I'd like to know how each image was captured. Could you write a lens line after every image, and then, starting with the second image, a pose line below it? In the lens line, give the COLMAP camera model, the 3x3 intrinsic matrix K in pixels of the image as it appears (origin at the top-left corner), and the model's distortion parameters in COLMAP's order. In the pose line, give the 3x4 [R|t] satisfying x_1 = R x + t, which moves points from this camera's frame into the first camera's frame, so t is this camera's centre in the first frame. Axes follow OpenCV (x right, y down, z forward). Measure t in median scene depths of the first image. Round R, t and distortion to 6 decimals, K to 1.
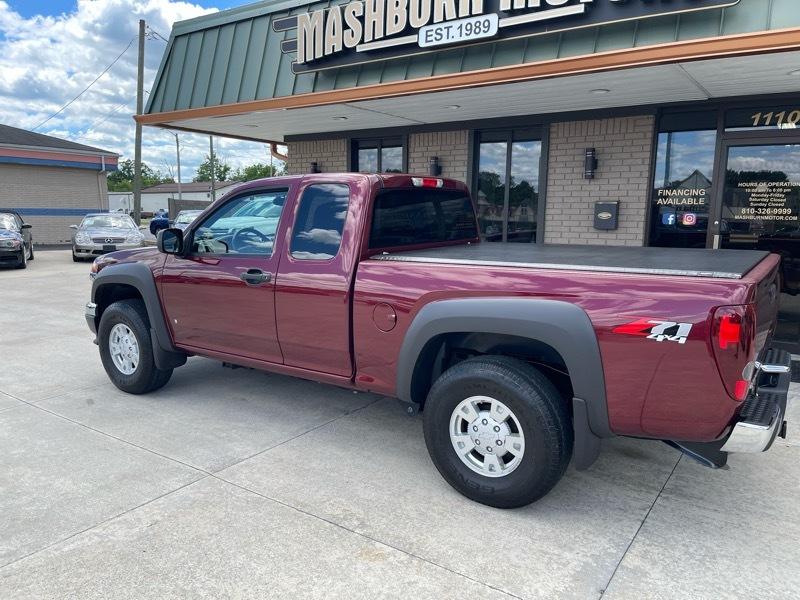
lens RADIAL K [[603.4, 0, 396.9], [0, 603.4, 307.0], [0, 0, 1]] dist [0.074158, -0.102689]
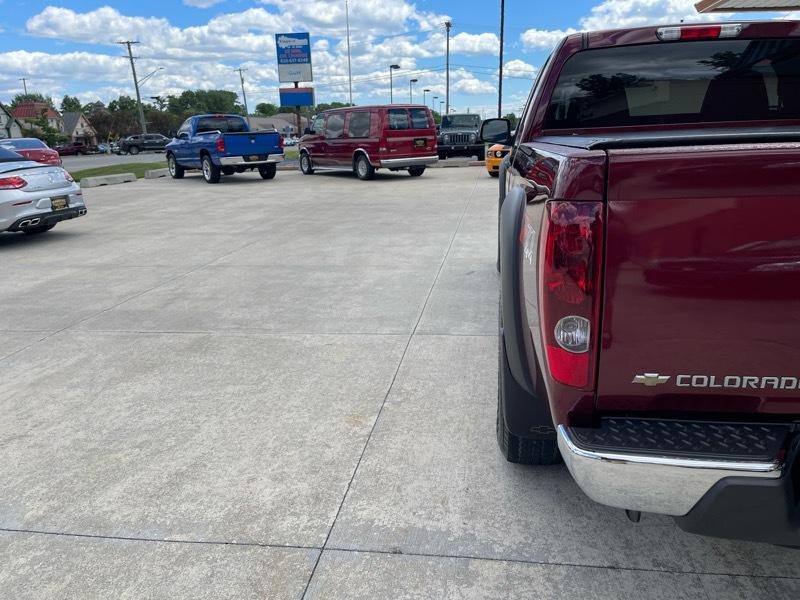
lens RADIAL K [[603.4, 0, 402.6], [0, 603.4, 305.9], [0, 0, 1]] dist [0.074158, -0.102689]
pose [[0.447555, 0.225243, -0.865425, 0.423199], [-0.110413, 0.974273, 0.196473, -0.001735], [0.887414, 0.007622, 0.460910, 0.283834]]
